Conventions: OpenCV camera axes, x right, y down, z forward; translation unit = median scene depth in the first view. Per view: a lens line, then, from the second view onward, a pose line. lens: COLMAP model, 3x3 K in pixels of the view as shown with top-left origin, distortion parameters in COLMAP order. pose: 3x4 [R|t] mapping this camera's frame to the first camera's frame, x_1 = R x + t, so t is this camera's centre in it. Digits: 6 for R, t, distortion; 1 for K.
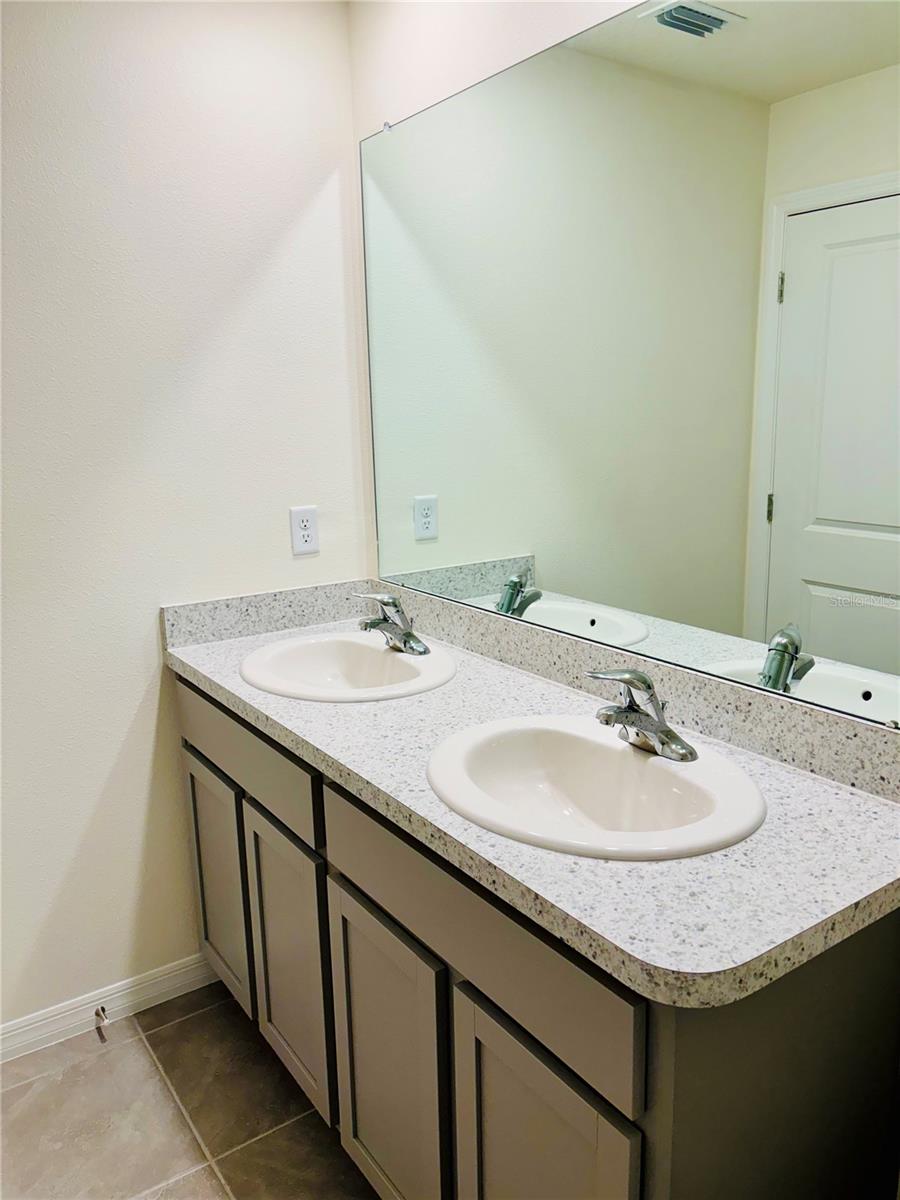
lens RADIAL K [[907.8, 0, 450.4], [0, 907.8, 601.6], [0, 0, 1]] dist [0.042325, -0.046111]
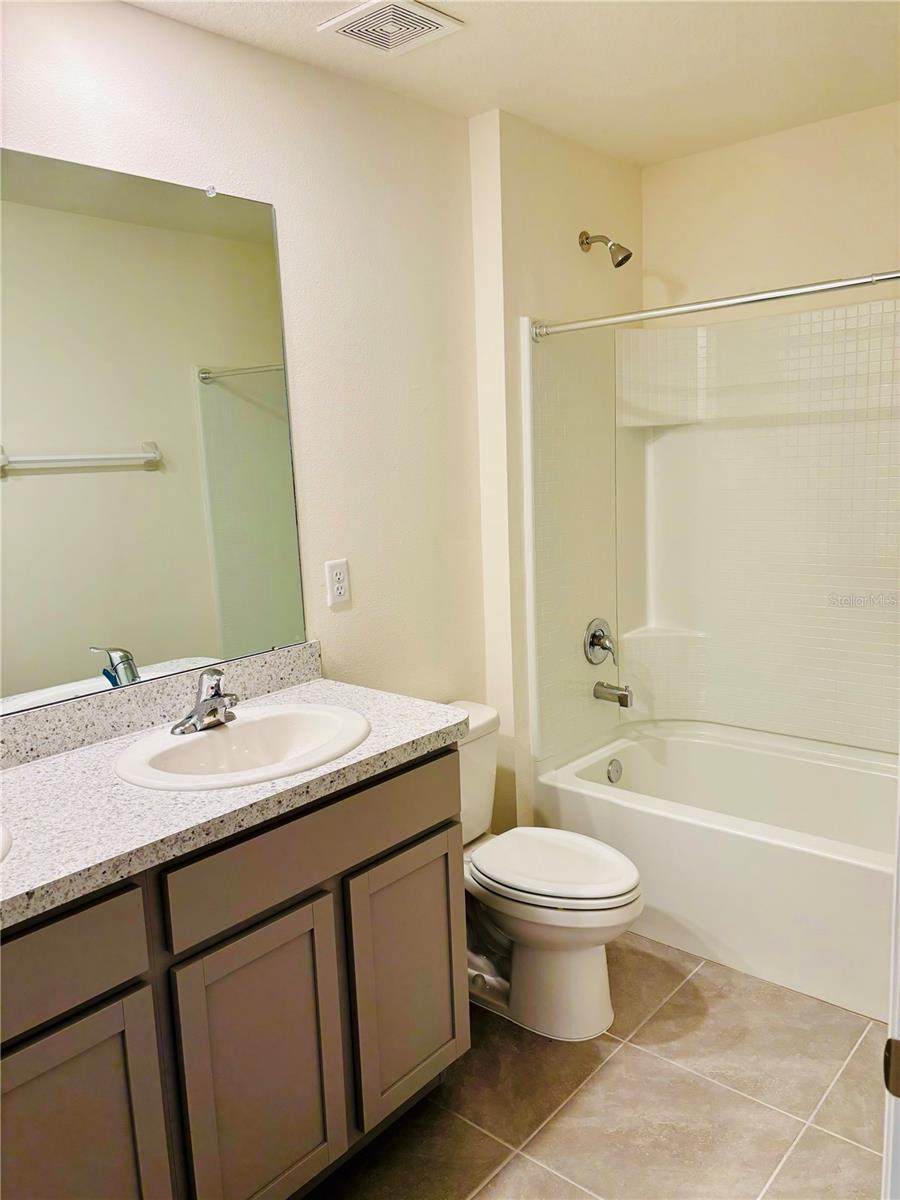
lens RADIAL K [[907.8, 0, 454.0], [0, 907.8, 603.7], [0, 0, 1]] dist [0.042325, -0.046111]
pose [[-0.246619, -0.134115, 0.959788, -1.087242], [0.256046, 0.946169, 0.198003, -0.176591], [-0.934676, 0.294582, -0.199004, 0.834786]]
